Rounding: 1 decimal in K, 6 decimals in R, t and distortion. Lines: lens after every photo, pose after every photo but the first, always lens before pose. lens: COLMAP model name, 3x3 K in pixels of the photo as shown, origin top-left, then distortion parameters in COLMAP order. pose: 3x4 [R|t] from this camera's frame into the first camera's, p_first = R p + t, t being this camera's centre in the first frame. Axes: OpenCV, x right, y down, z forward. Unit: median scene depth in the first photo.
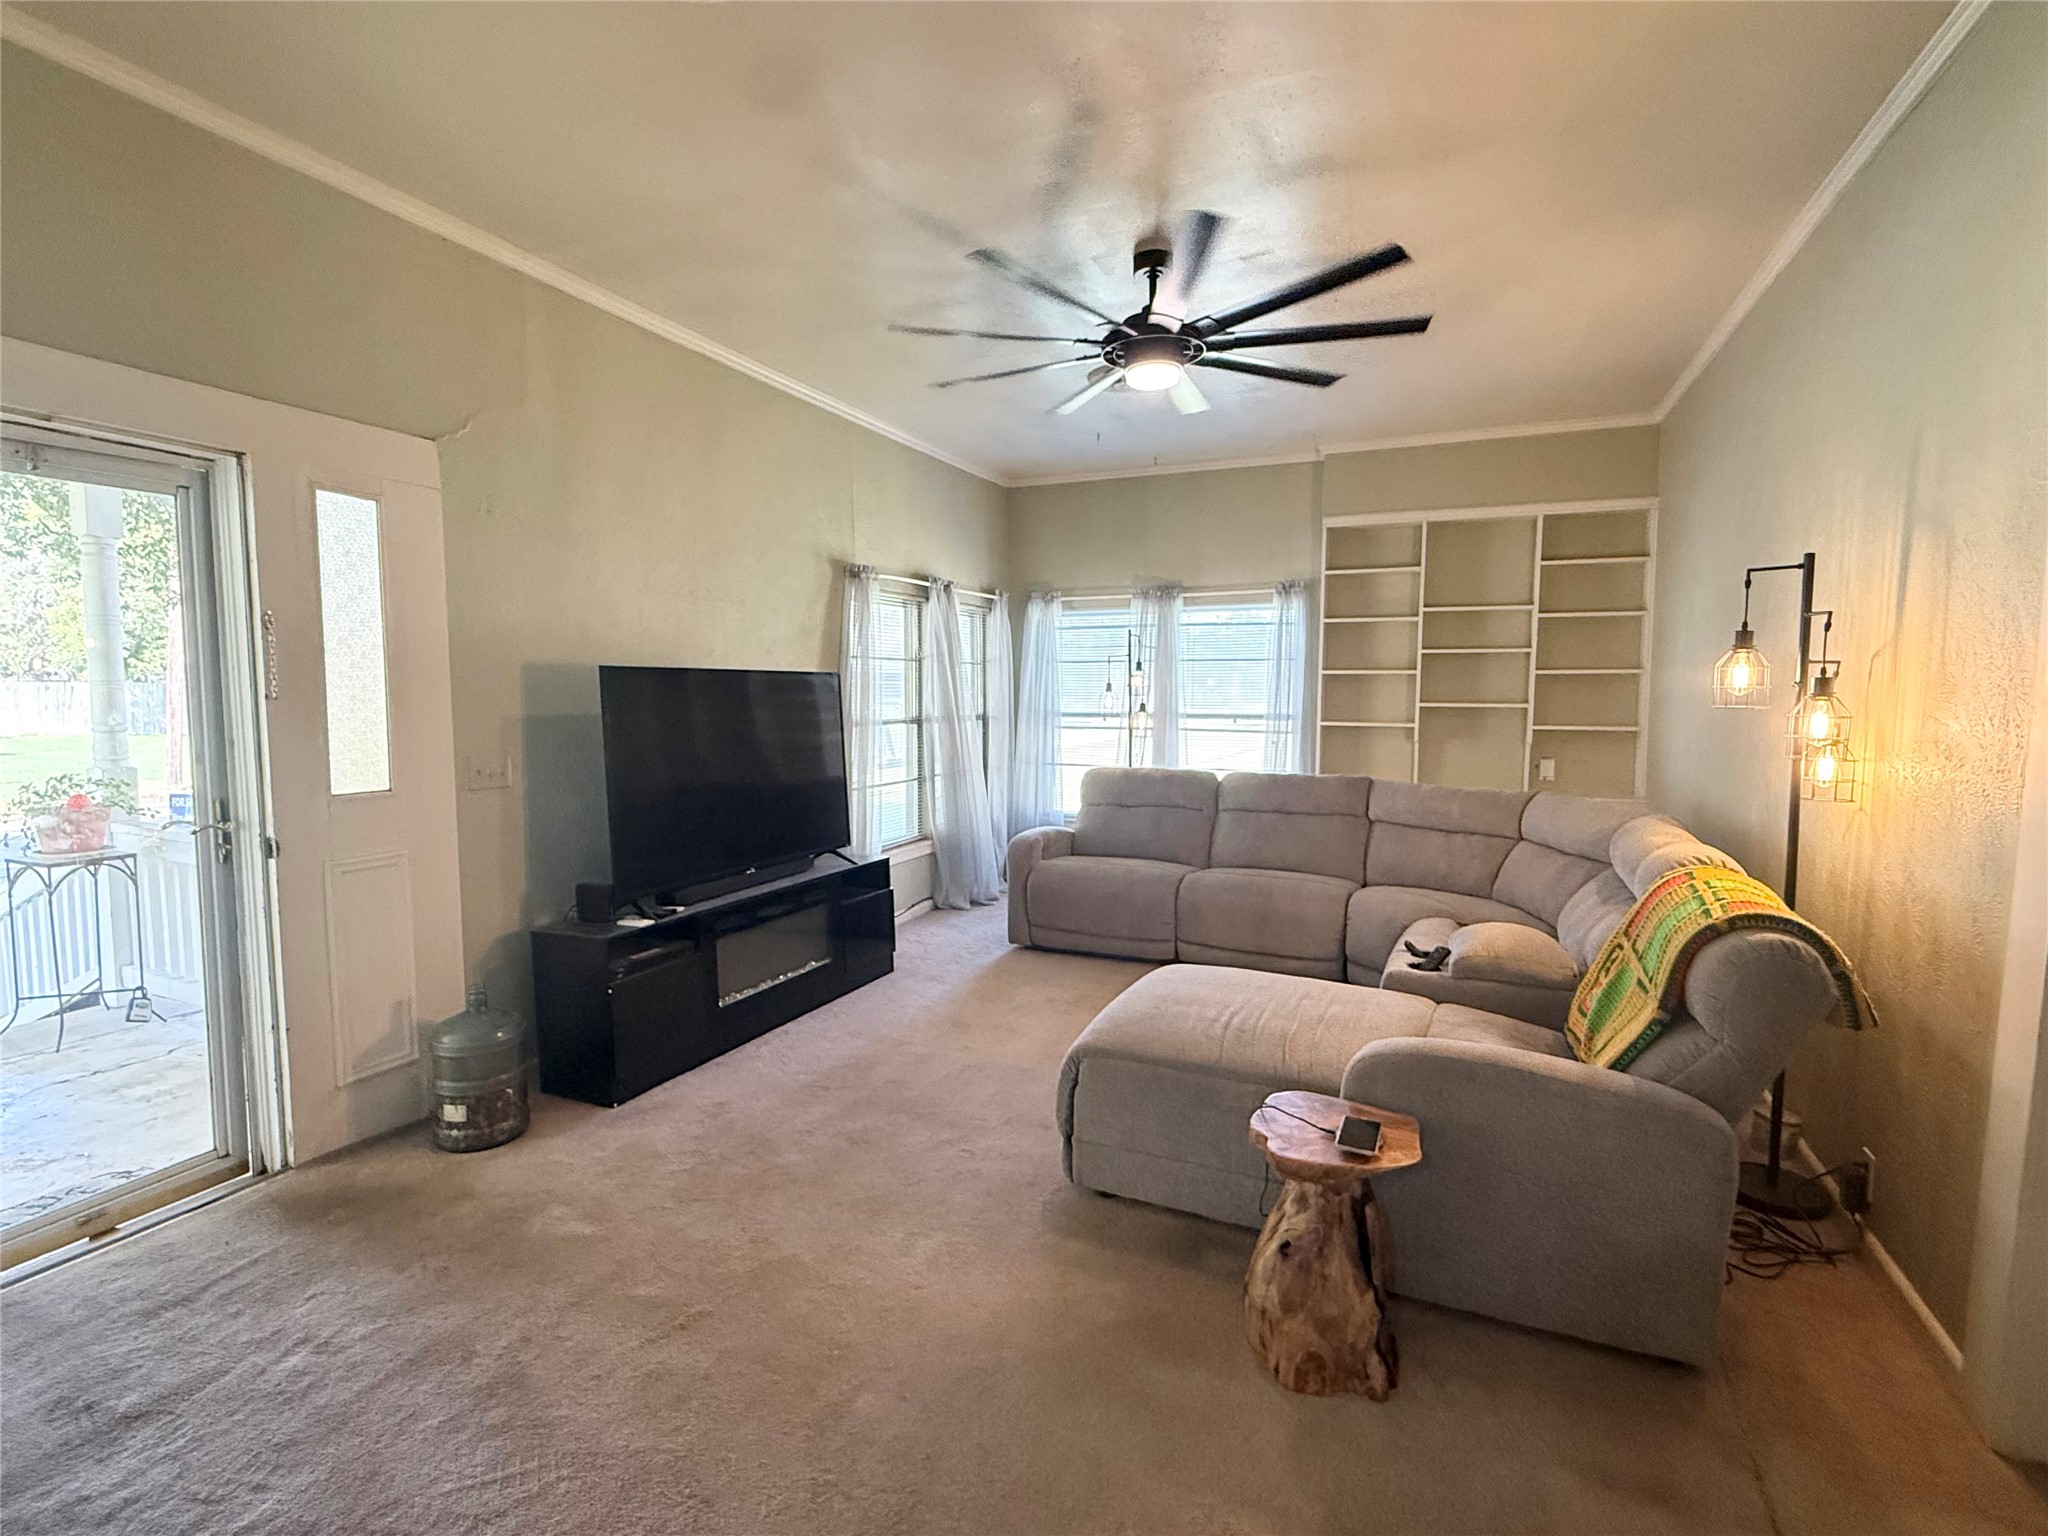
lens RADIAL K [[991.5, 0, 1021.7], [0, 991.5, 767.6], [0, 0, 1]] dist [0.001052, -0.001674]
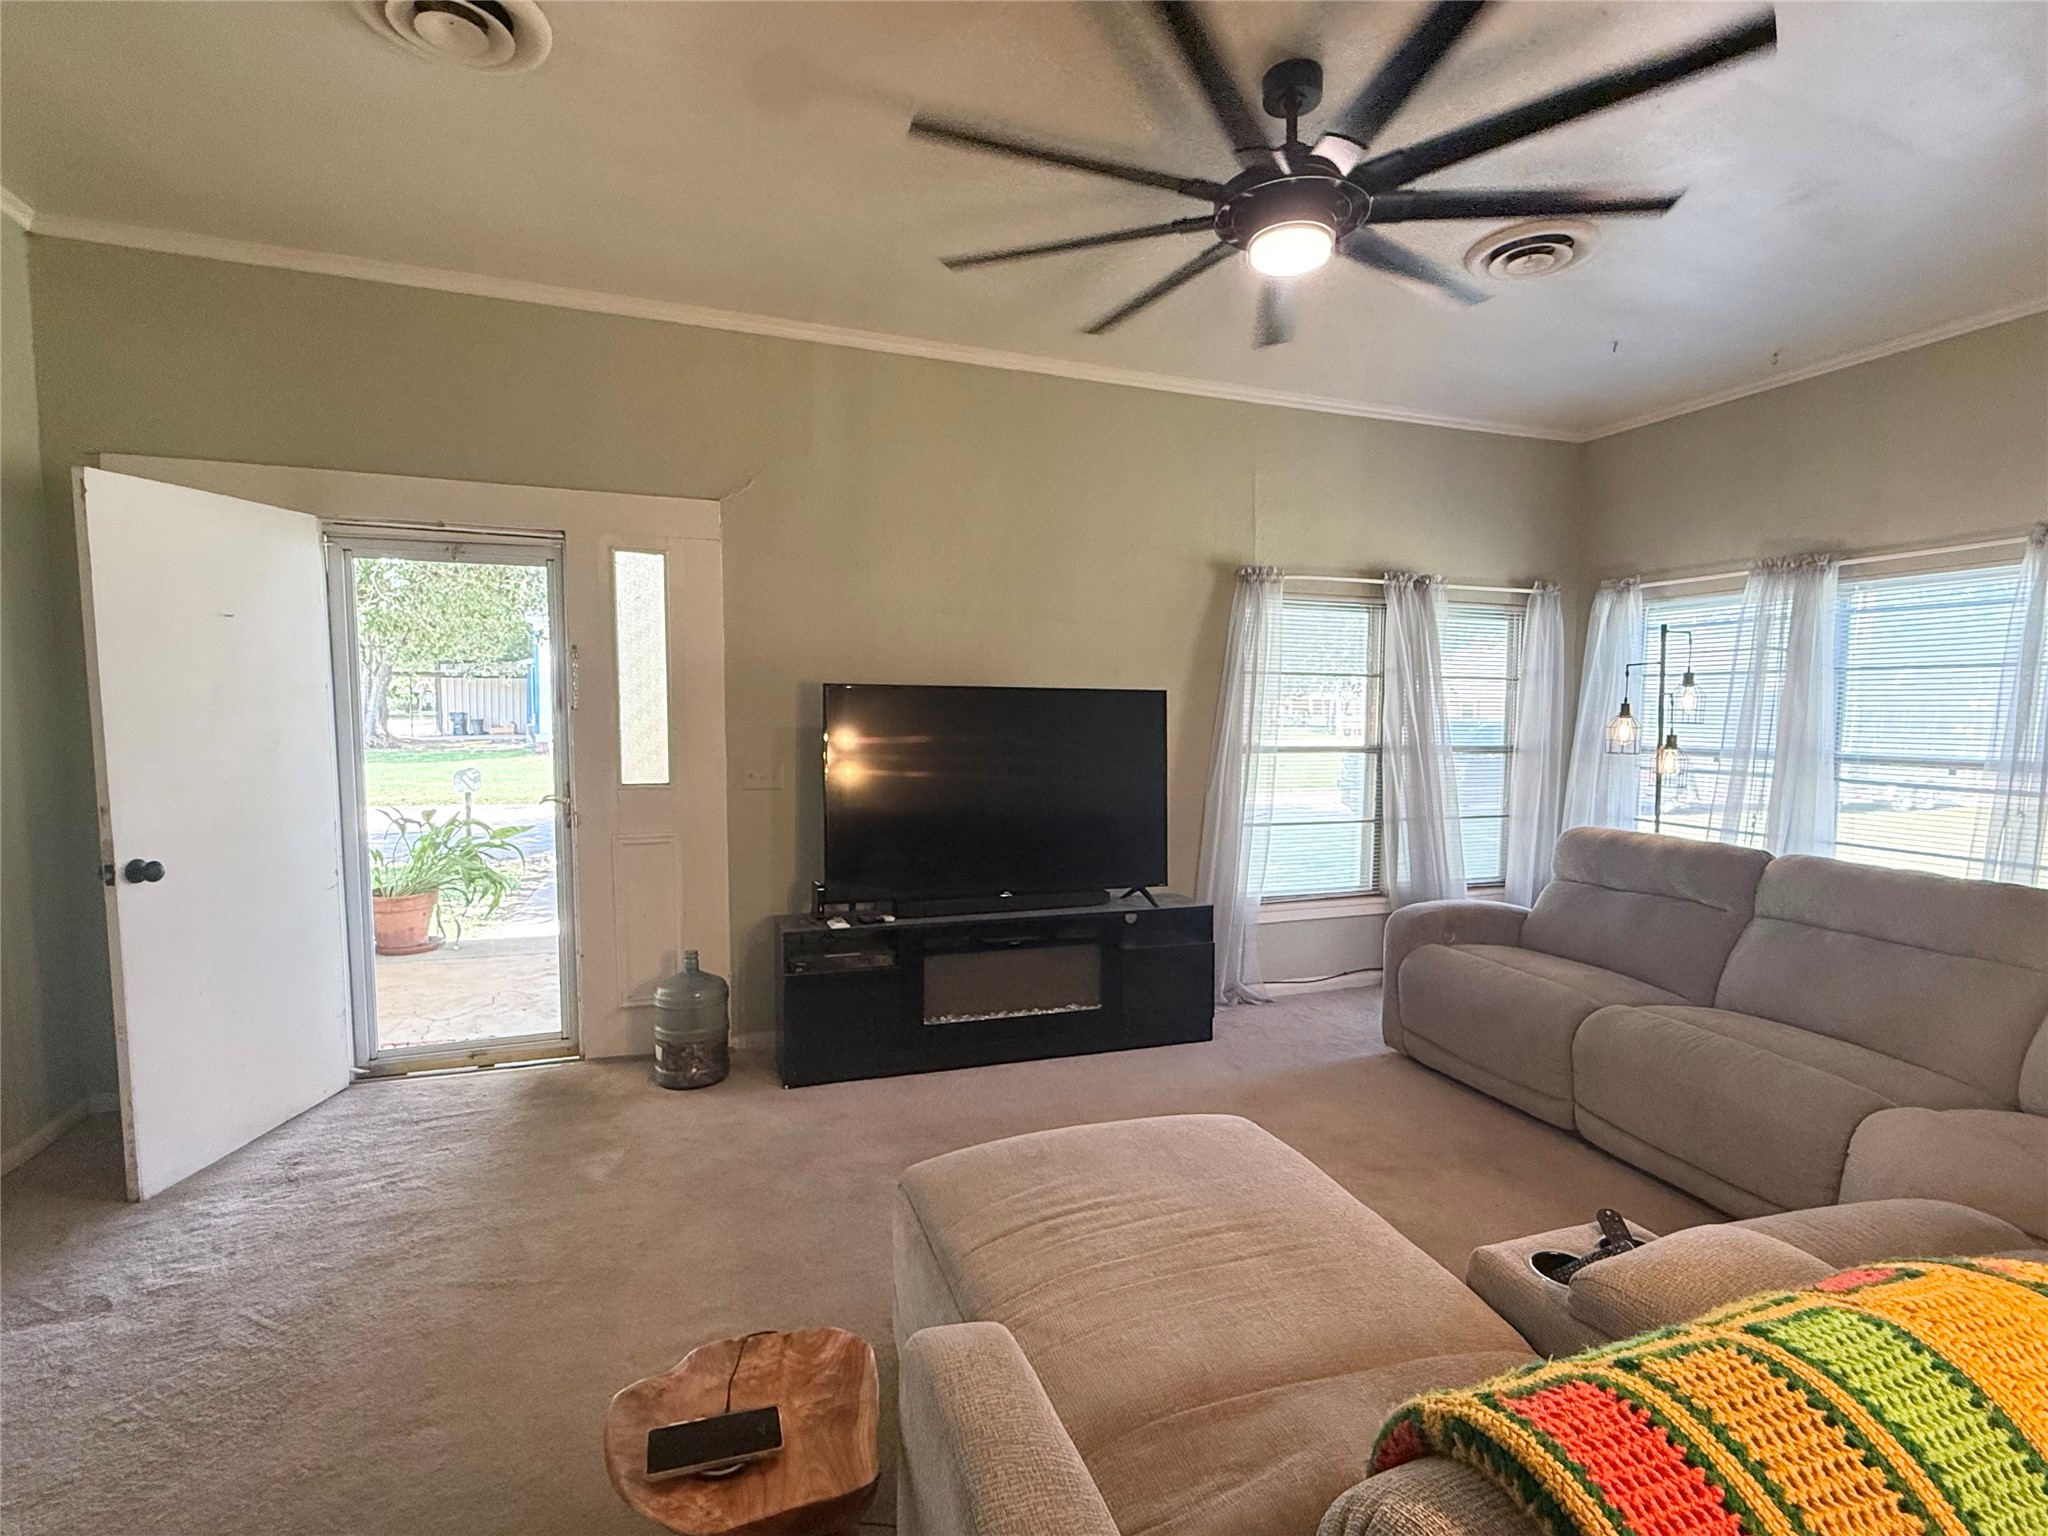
lens RADIAL K [[991.5, 0, 1024.3], [0, 991.5, 774.0], [0, 0, 1]] dist [0.001052, -0.001674]
pose [[0.687784, 0.055703, -0.723775, 0.366683], [-0.068307, 0.997594, 0.011867, -0.022137], [0.722695, 0.041277, 0.689934, 0.290028]]
